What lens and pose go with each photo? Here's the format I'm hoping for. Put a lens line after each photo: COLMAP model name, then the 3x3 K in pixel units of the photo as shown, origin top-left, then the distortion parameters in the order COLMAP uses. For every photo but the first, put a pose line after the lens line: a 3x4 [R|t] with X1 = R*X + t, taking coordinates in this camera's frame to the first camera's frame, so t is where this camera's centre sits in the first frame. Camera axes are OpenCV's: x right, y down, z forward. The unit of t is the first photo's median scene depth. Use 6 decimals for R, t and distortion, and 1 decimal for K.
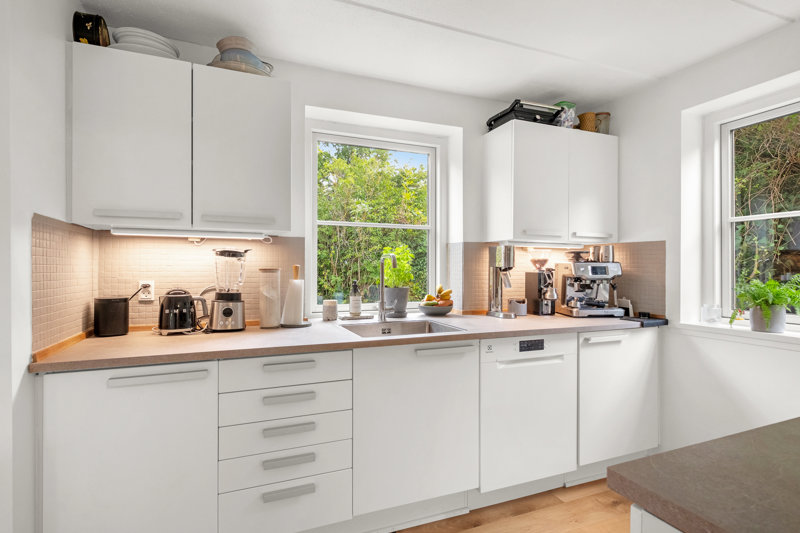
lens RADIAL K [[416.4, 0, 395.5], [0, 416.4, 265.0], [0, 0, 1]] dist [-0.001648, -0.000021]
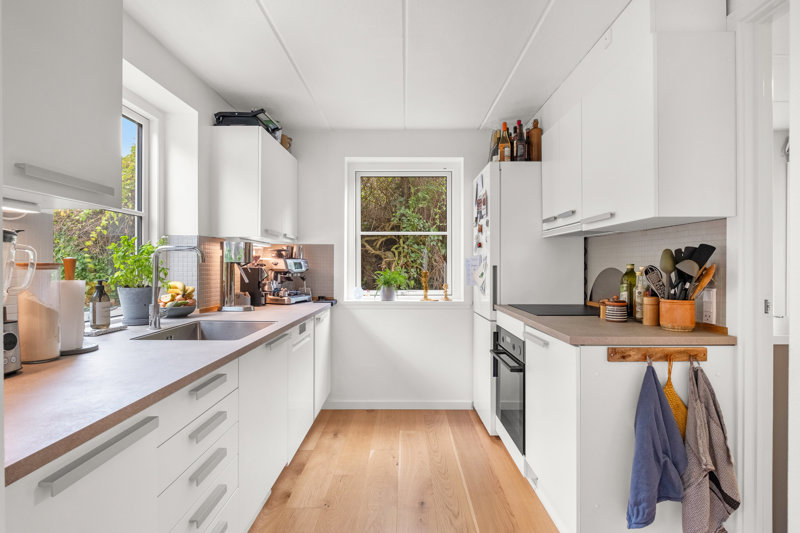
lens RADIAL K [[416.2, 0, 399.7], [0, 416.2, 265.5], [0, 0, 1]] dist [0.002082, 0.000164]
pose [[0.376751, -0.001007, 0.926314, -0.569274], [-0.005713, 0.999978, 0.003410, 0.006782], [-0.926297, -0.006577, 0.376737, 0.248466]]
